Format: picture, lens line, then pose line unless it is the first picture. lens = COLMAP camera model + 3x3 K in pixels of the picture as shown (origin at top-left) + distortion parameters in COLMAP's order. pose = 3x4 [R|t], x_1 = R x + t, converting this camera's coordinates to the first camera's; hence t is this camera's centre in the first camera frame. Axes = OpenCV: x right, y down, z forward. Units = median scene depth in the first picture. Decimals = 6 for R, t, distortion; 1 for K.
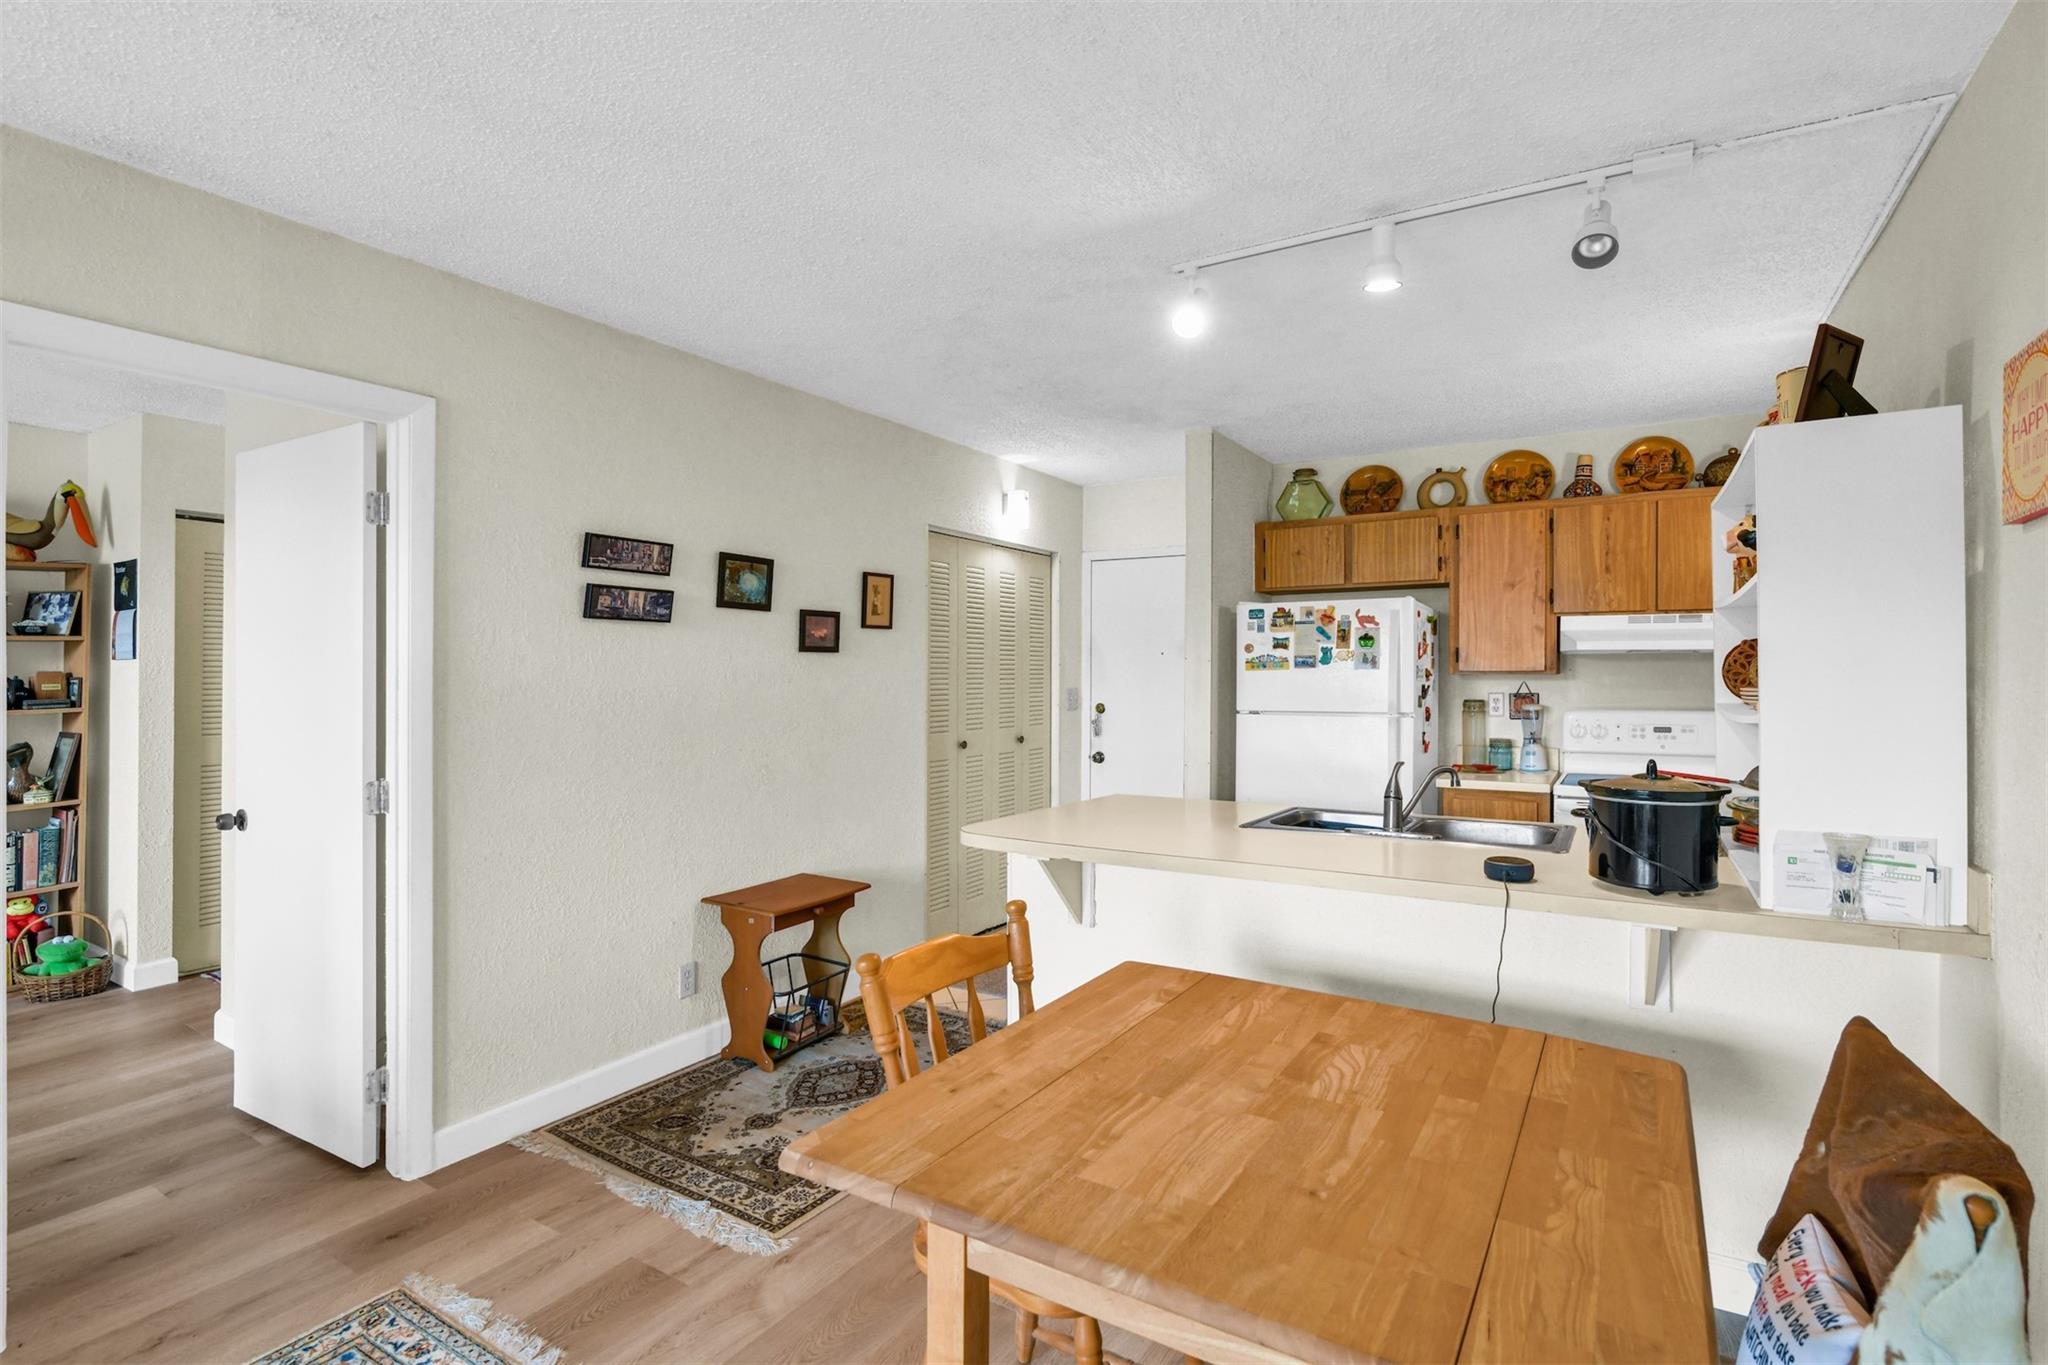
lens RADIAL K [[963.1, 0, 1033.6], [0, 963.1, 672.4], [0, 0, 1]] dist [-0.011492, 0.000281]
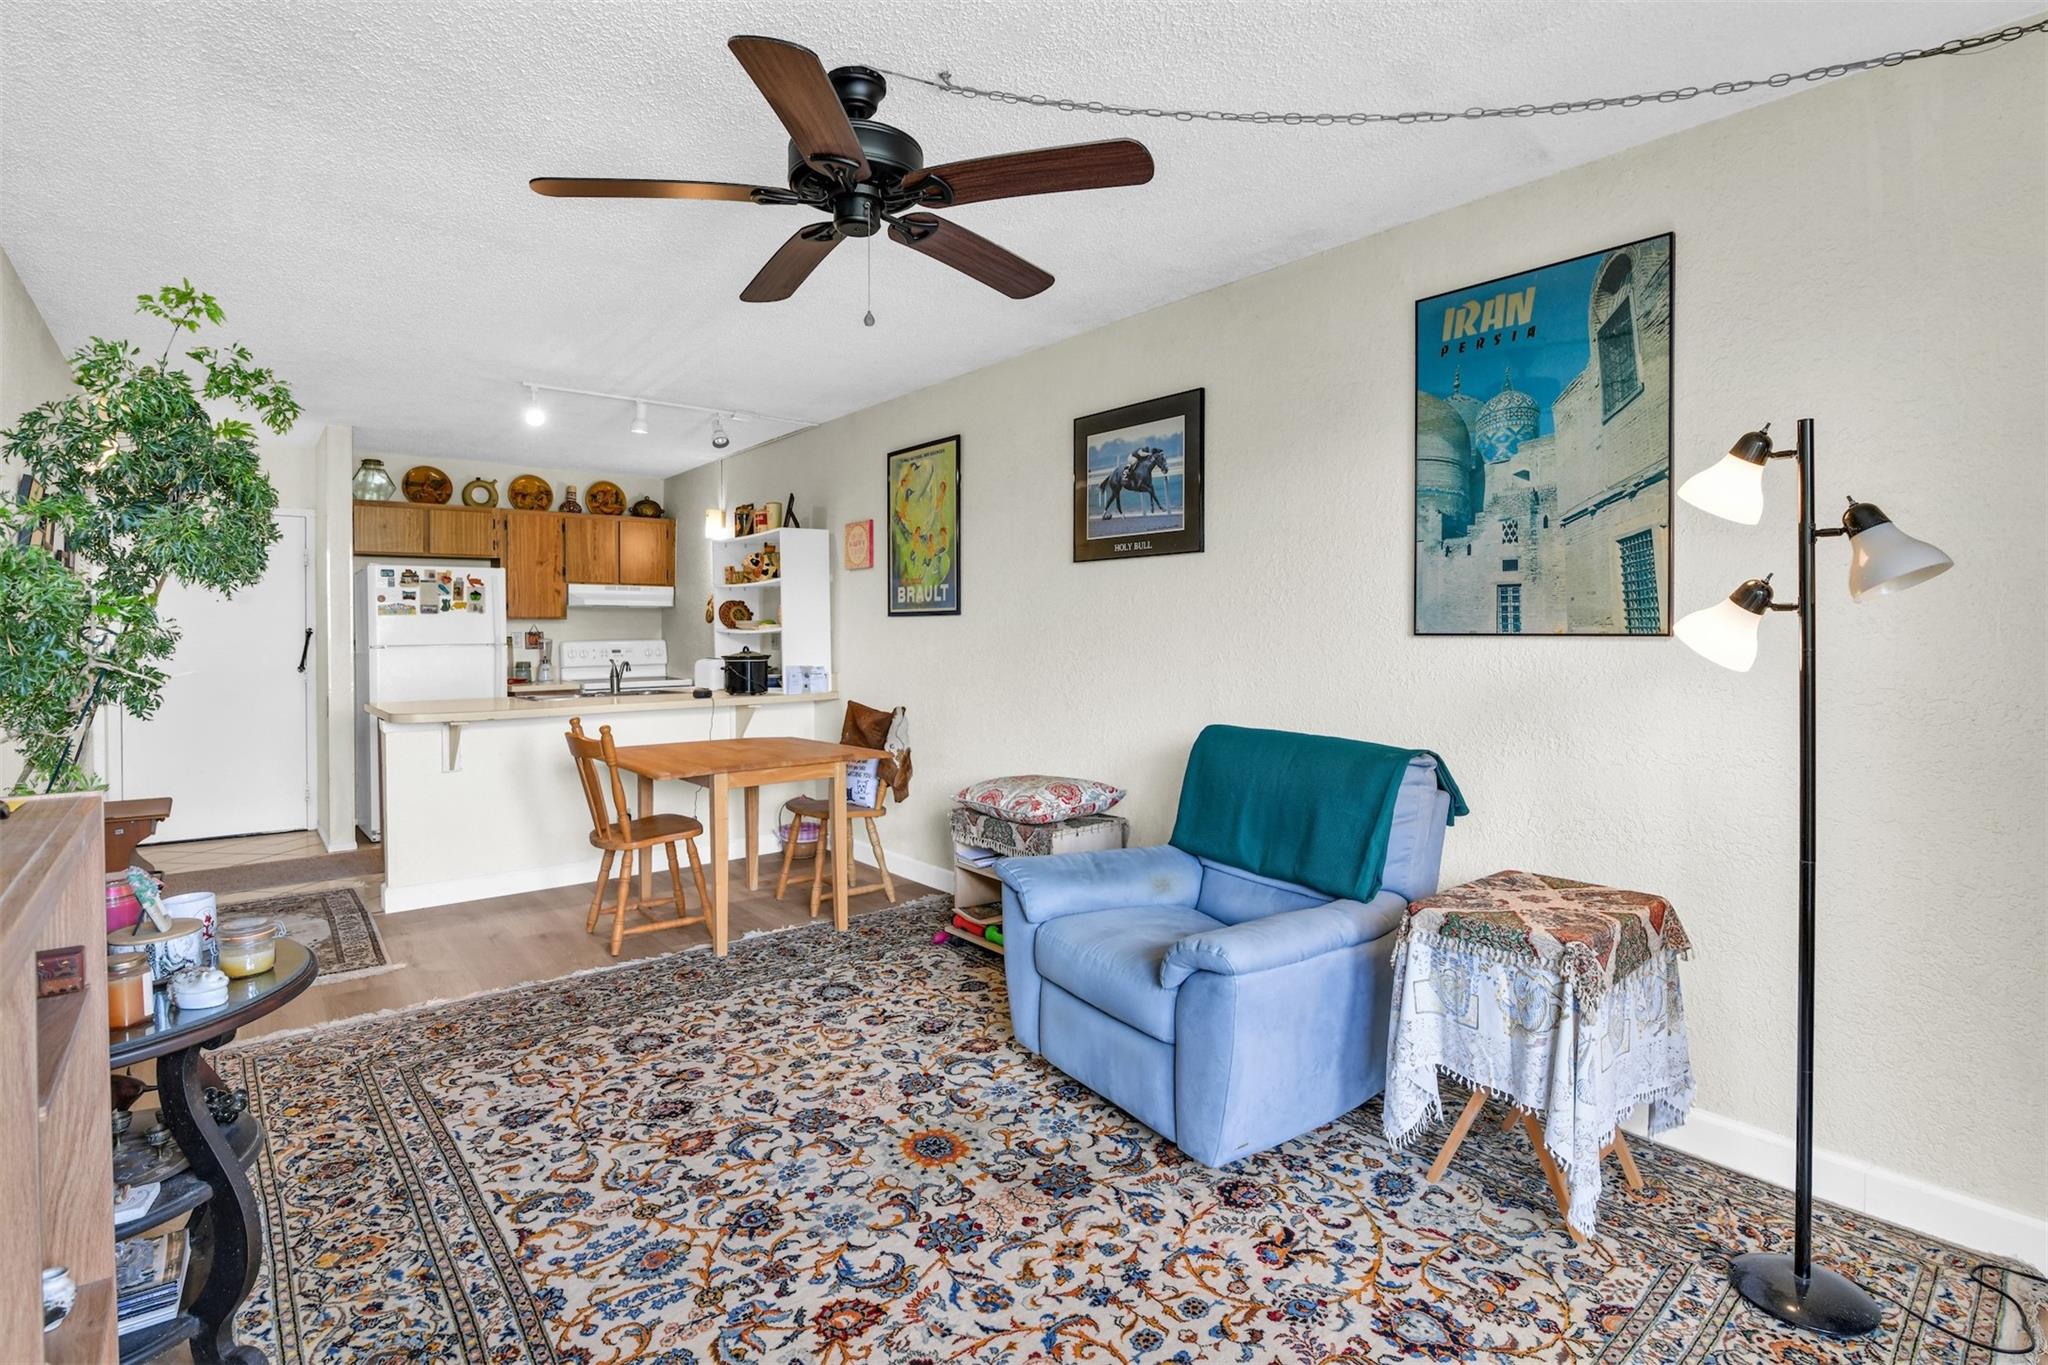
lens RADIAL K [[988.6, 0, 1008.4], [0, 988.6, 644.8], [0, 0, 1]] dist [-0.018681, -0.000403]
pose [[0.338183, -0.017402, 0.940919, -0.780918], [0.005599, 0.999849, 0.016480, 0.021859], [-0.941064, -0.000305, 0.338230, -0.279242]]
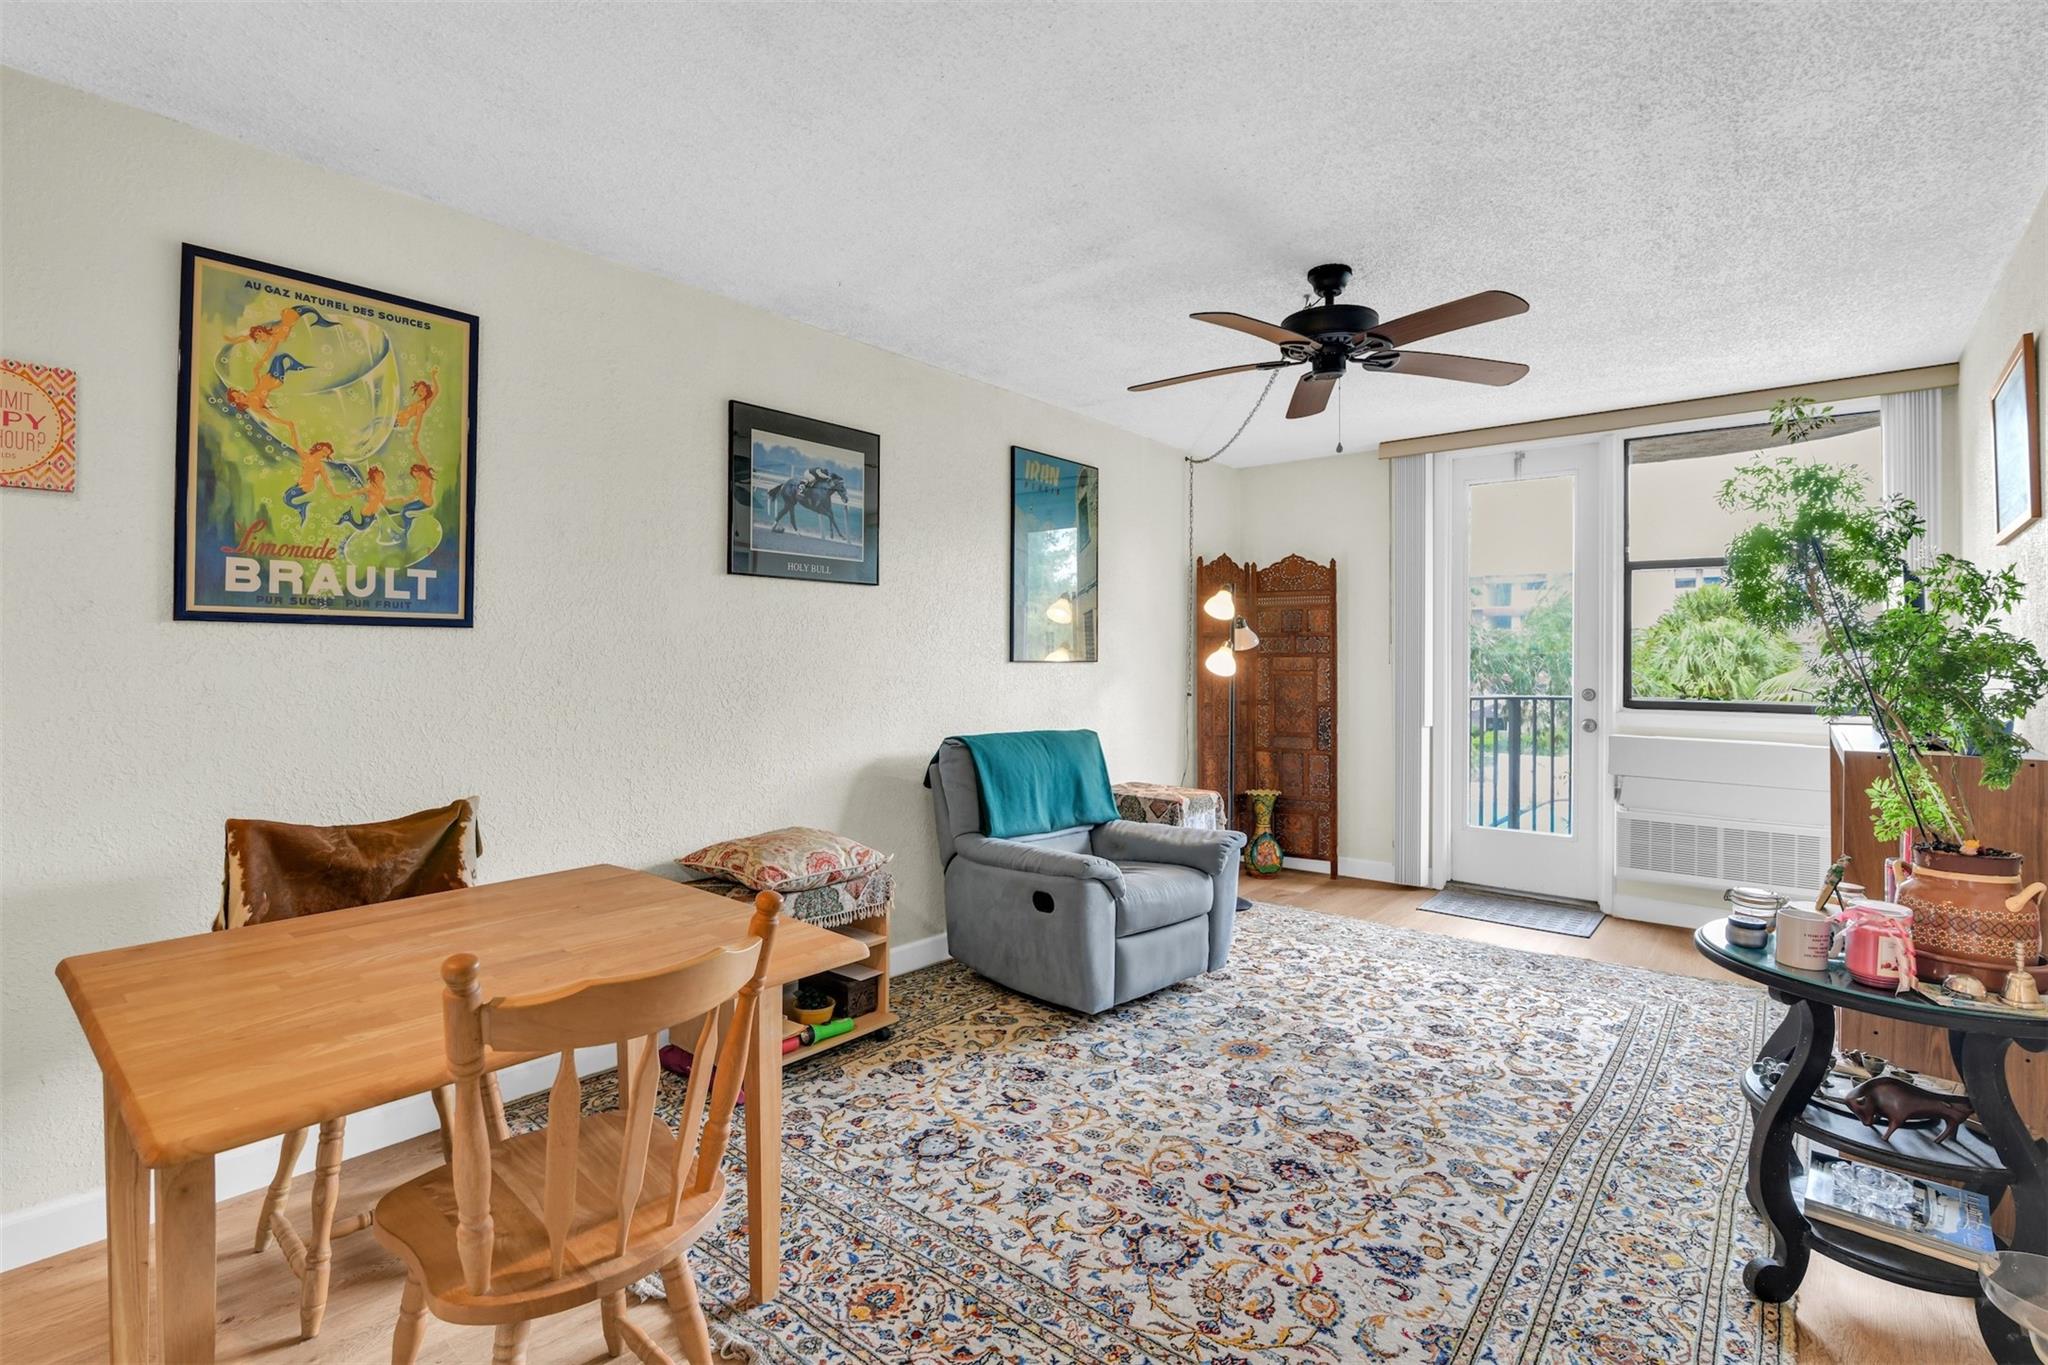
lens RADIAL K [[968.7, 0, 1015.6], [0, 968.7, 649.1], [0, 0, 1]] dist [-0.020723, 0.000331]
pose [[-0.989401, -0.008015, 0.144986, -0.201166], [-0.008976, 0.999942, -0.005977, 0.021097], [-0.144930, -0.007216, -0.989416, 0.702588]]
